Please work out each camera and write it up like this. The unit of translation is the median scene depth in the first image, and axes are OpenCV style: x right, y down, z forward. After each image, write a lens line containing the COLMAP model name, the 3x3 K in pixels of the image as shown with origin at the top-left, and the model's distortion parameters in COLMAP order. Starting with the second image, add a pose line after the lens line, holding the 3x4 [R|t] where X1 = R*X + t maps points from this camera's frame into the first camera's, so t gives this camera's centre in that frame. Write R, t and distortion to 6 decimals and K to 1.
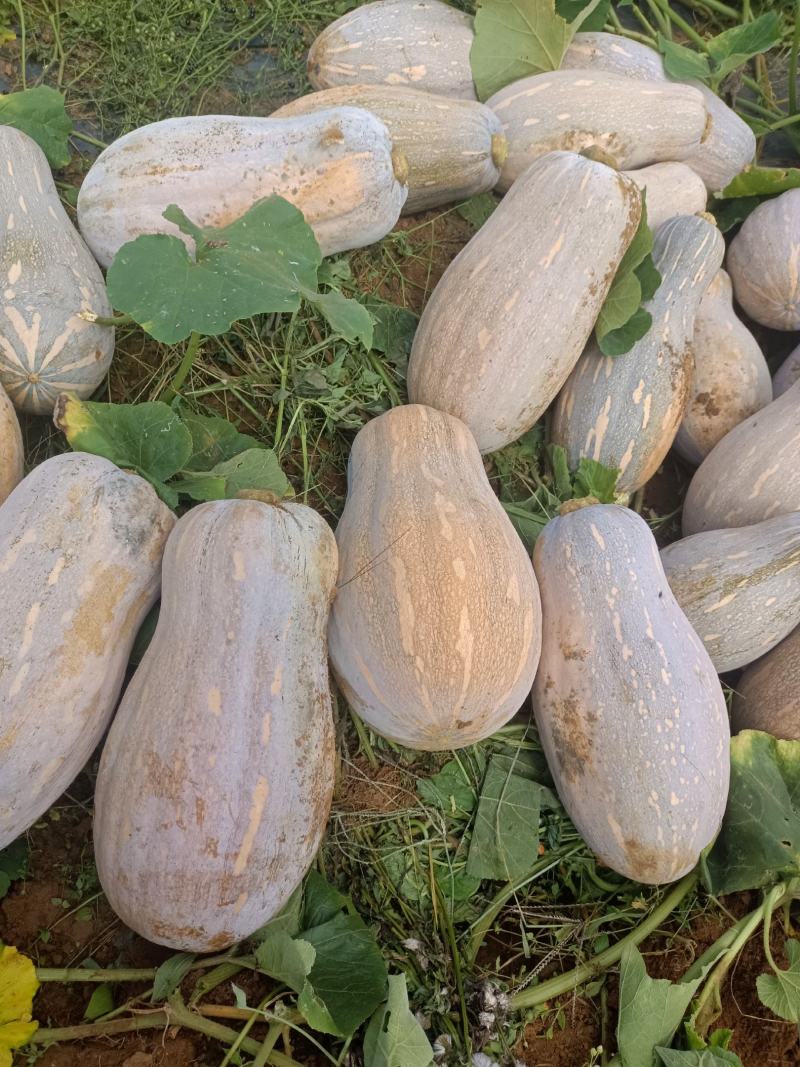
lens RADIAL K [[1267.9, 0, 402.5], [0, 1267.9, 538.9], [0, 0, 1]] dist [0.305882, -1.437758]
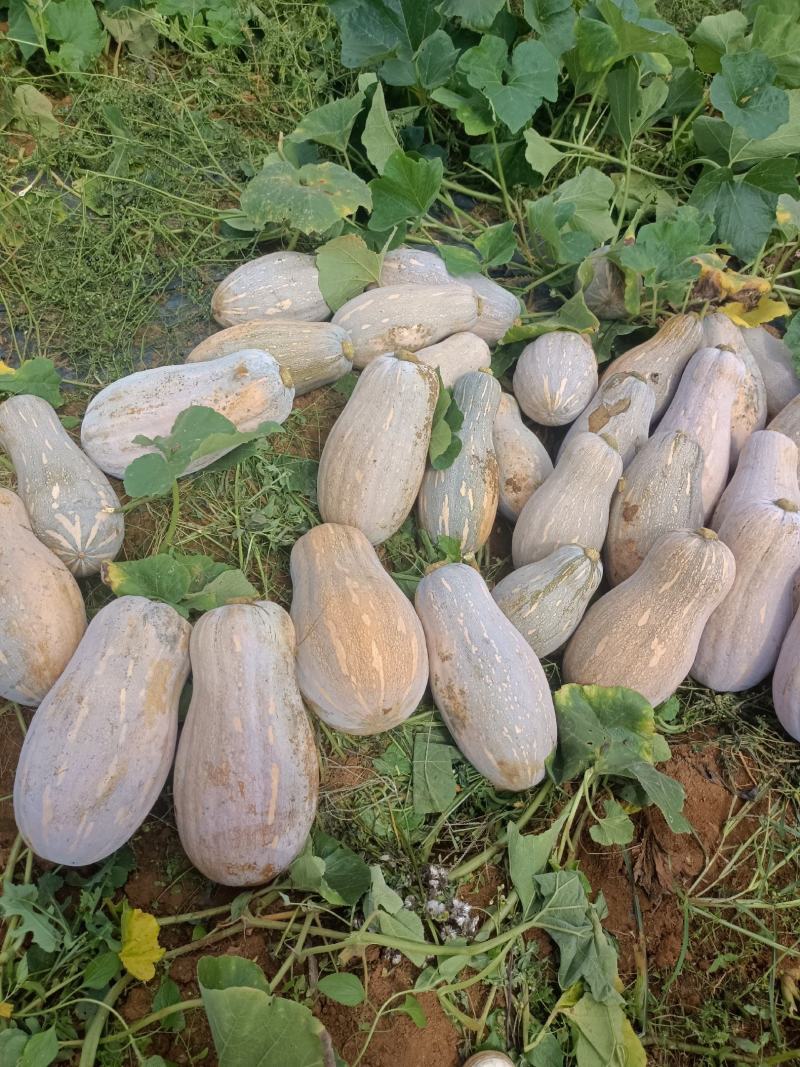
lens RADIAL K [[1267.9, 0, 402.5], [0, 1267.9, 538.9], [0, 0, 1]] dist [0.305882, -1.437758]
pose [[0.980345, -0.192752, 0.042064, 0.035053], [0.194823, 0.979435, -0.052441, 0.013758], [-0.031091, 0.059605, 0.997738, -0.579133]]
